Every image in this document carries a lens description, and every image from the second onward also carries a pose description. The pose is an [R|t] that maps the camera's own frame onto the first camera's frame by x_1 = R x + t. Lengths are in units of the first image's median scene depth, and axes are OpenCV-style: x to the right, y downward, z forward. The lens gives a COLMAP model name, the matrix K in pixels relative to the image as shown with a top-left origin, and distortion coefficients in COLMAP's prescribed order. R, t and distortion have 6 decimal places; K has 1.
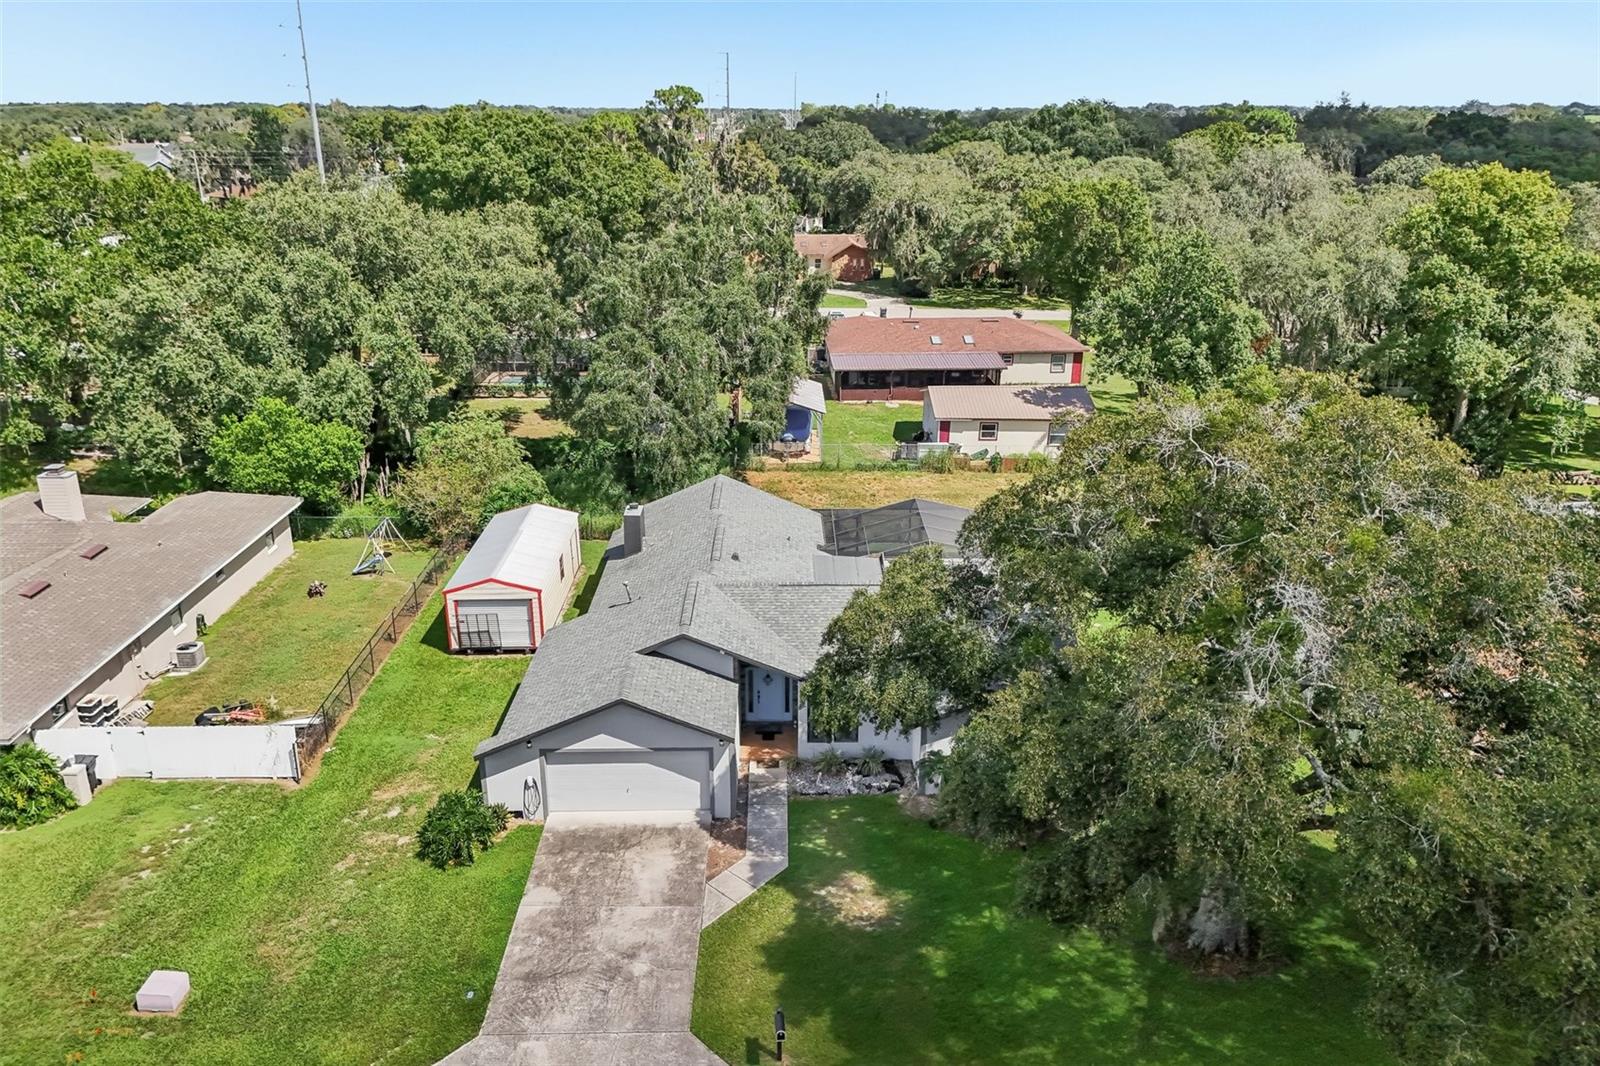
lens RADIAL K [[1170.9, 0, 800.0], [0, 1170.9, 533.0], [0, 0, 1]] dist [0.073778, -0.087514]
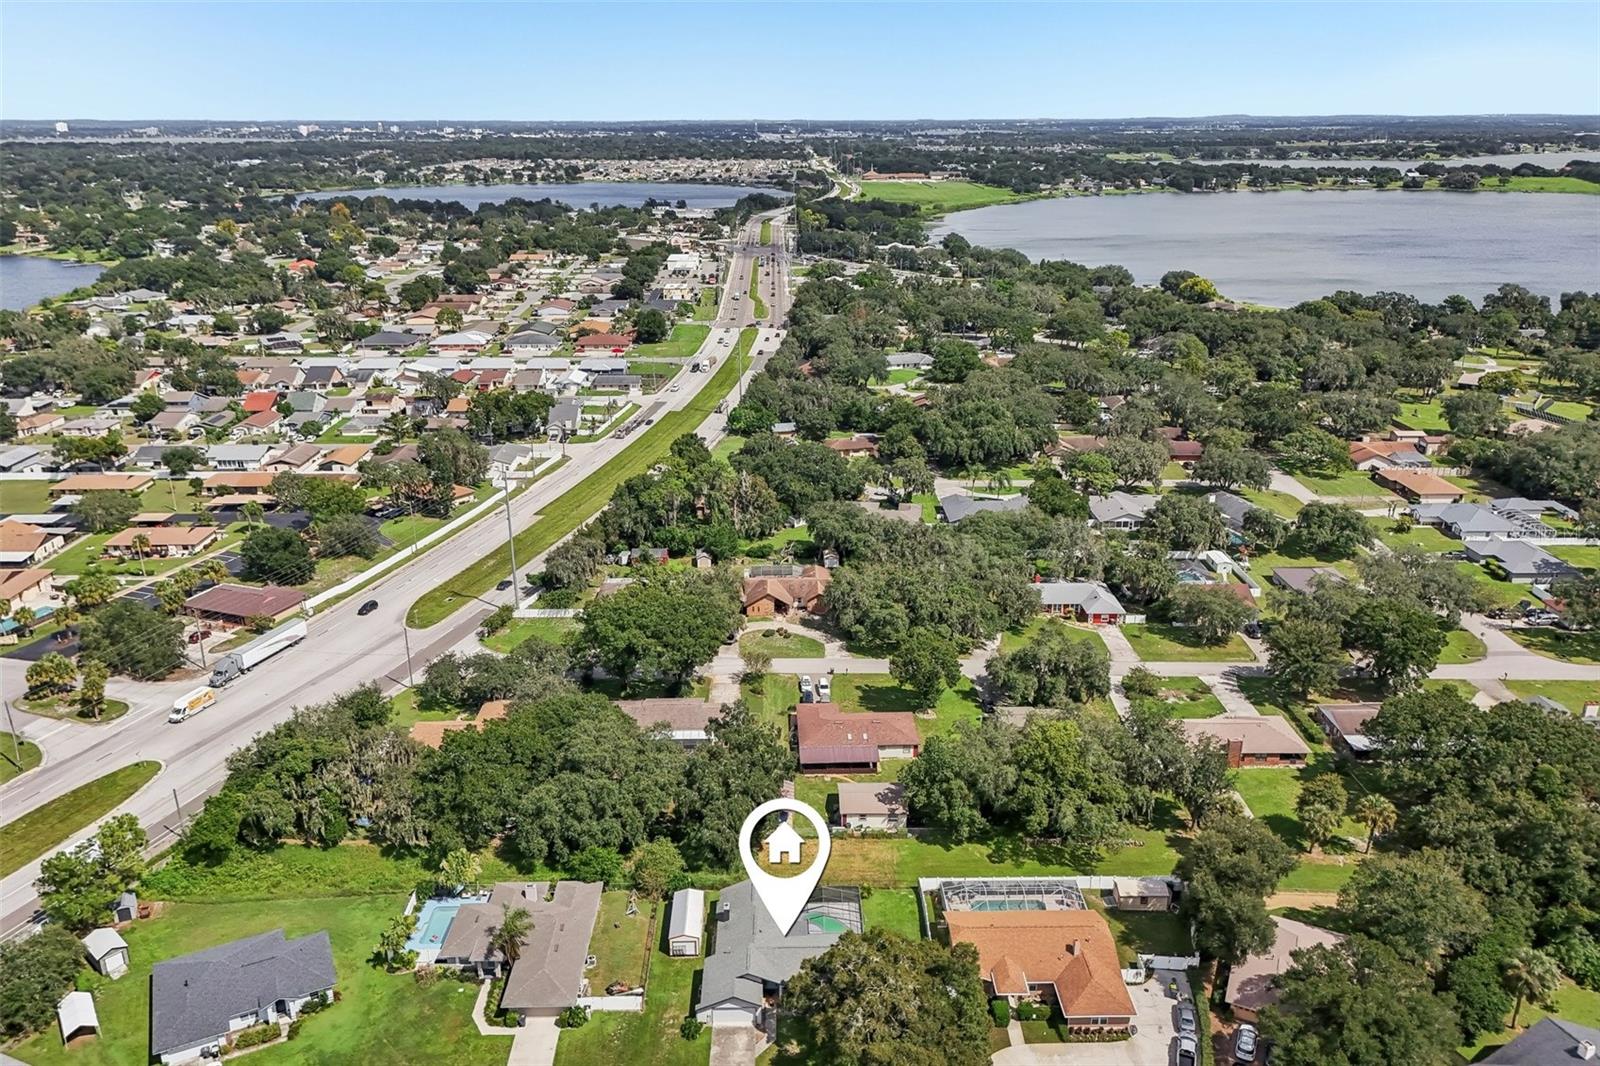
lens RADIAL K [[1170.9, 0, 800.0], [0, 1170.9, 533.0], [0, 0, 1]] dist [0.073778, -0.087514]
pose [[0.999996, -0.002835, 0.000118, 0.071112], [0.002836, 0.999979, -0.005785, -1.334135], [-0.000102, 0.005785, 0.999983, -2.854563]]
